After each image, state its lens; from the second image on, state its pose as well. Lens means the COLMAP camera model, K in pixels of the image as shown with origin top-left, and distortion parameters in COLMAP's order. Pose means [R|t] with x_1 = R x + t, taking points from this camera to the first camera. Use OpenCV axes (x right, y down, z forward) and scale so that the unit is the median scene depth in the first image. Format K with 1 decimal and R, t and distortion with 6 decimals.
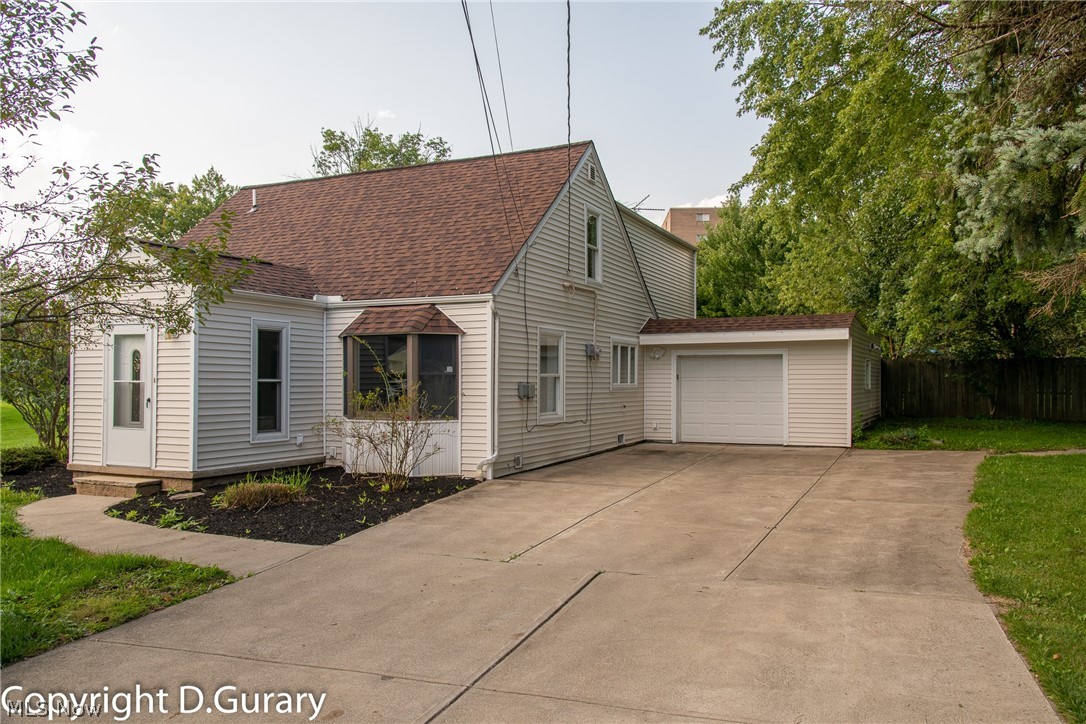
lens RADIAL K [[844.7, 0, 547.1], [0, 844.7, 379.6], [0, 0, 1]] dist [0.005301, 0.007637]
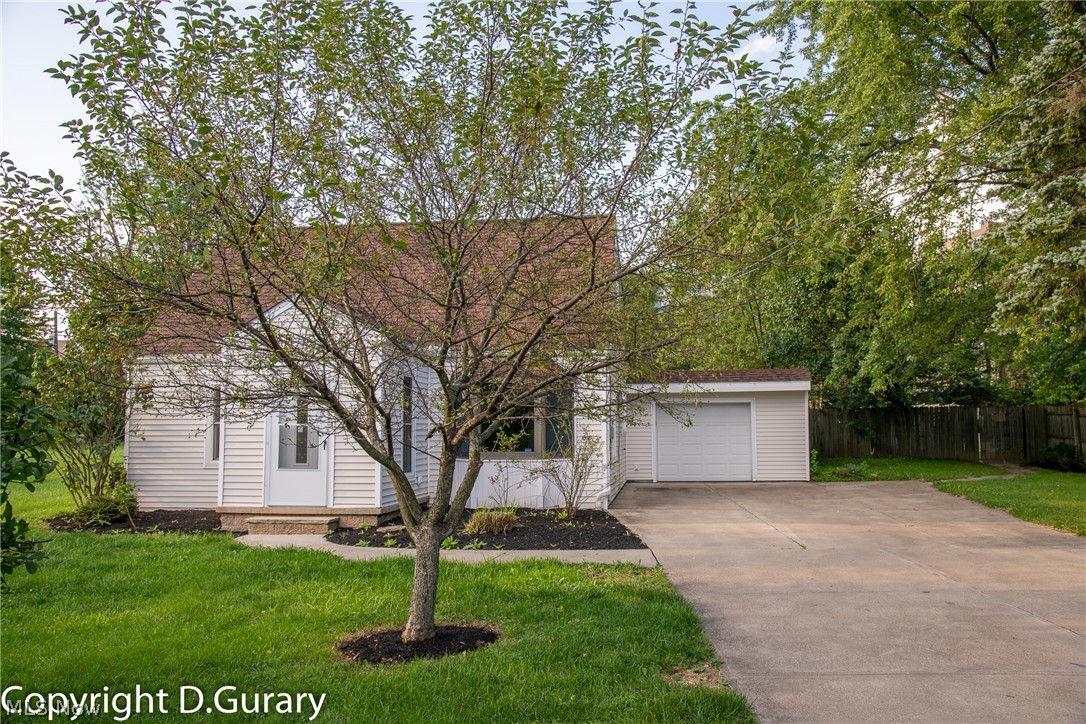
lens RADIAL K [[942.1, 0, 551.3], [0, 942.1, 364.8], [0, 0, 1]] dist [-0.018493, 0.017349]
pose [[0.949376, 0.017434, 0.313659, -0.408232], [0.005221, 0.997445, -0.071243, 0.009540], [-0.314100, 0.069274, 0.946859, -0.151560]]
